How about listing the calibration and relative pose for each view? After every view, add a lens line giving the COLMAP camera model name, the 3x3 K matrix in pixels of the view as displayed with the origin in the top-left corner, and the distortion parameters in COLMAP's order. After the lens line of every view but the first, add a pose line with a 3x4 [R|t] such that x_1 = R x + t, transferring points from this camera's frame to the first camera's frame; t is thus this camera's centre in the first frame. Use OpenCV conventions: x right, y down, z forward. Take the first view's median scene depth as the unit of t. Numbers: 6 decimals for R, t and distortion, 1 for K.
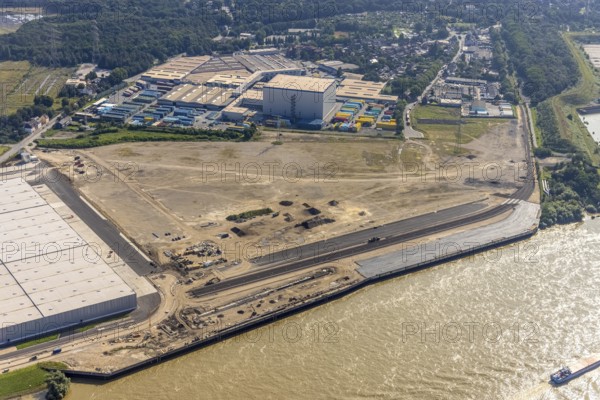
lens RADIAL K [[939.1, 0, 300.0], [0, 939.1, 200.0], [0, 0, 1]] dist [0.027928, 0.020903]
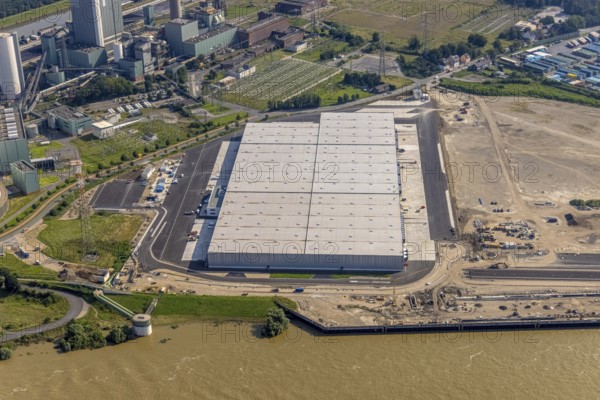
lens RADIAL K [[939.1, 0, 300.0], [0, 939.1, 200.0], [0, 0, 1]] dist [0.027928, 0.020903]
pose [[0.807409, 0.233757, -0.541708, 0.171109], [-0.196503, 0.972286, 0.126673, -0.038539], [0.556306, 0.004170, 0.830967, 0.115311]]
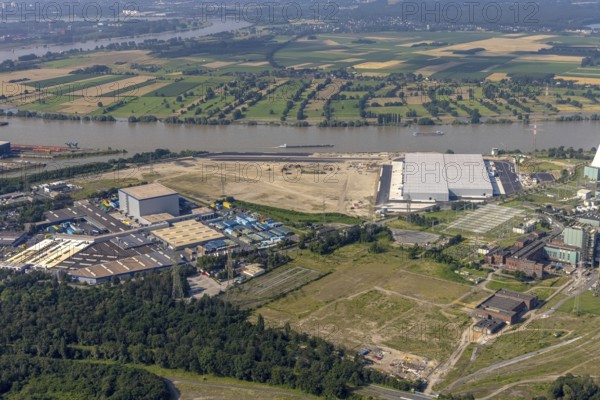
lens RADIAL K [[869.4, 0, 300.0], [0, 869.4, 200.0], [0, 0, 1]] dist [0.009827, 0.012772]
pose [[-0.768539, -0.173402, 0.615857, -1.007479], [0.250969, 0.803722, 0.539487, -0.802915], [-0.588526, 0.569178, -0.574173, 1.838649]]
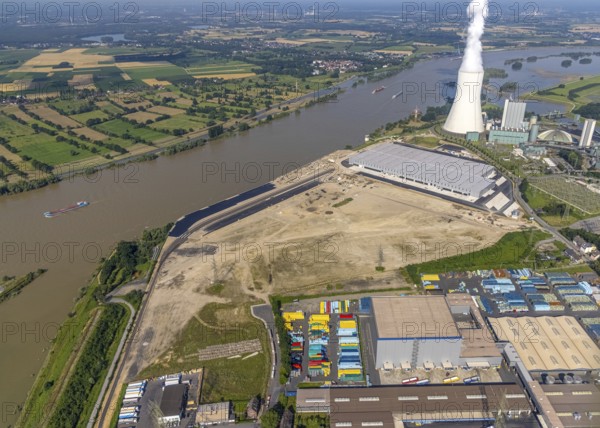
lens RADIAL K [[450.4, 0, 336.3], [0, 450.4, 213.0], [0, 0, 1]] dist [0.001392, 0.002533]
pose [[-0.948104, 0.121560, -0.293806, 0.192035], [-0.138501, 0.673875, 0.725747, -0.532390], [0.286211, 0.728776, -0.622068, 1.381393]]
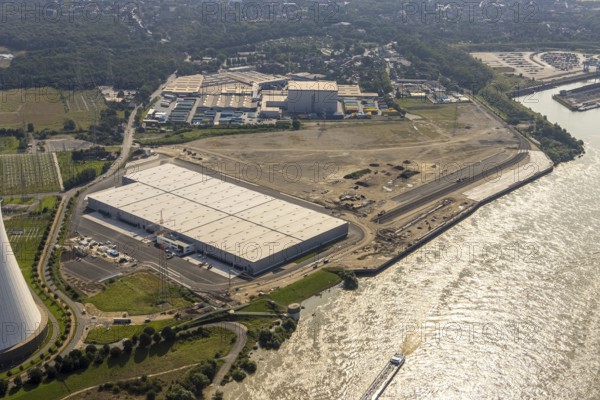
lens RADIAL K [[869.4, 0, 300.0], [0, 869.4, 200.0], [0, 0, 1]] dist [0.009827, 0.012772]
pose [[0.958865, -0.093096, 0.268162, -0.414496], [0.102533, 0.994500, -0.021373, 0.062590], [-0.264697, 0.047989, 0.963137, -0.142834]]
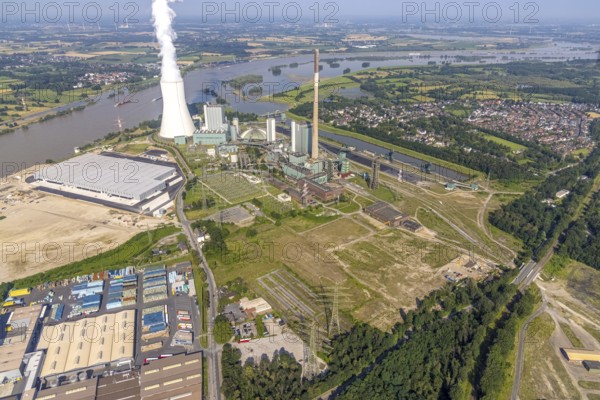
lens RADIAL K [[400.4, 0, 303.0], [0, 400.4, 201.6], [0, 0, 1]] dist [0.002401, 0.000211]
pose [[-0.814424, 0.231314, -0.532173, -0.124923], [-0.240871, 0.699600, 0.672711, -0.597290], [0.527916, 0.676057, -0.514054, 1.498486]]
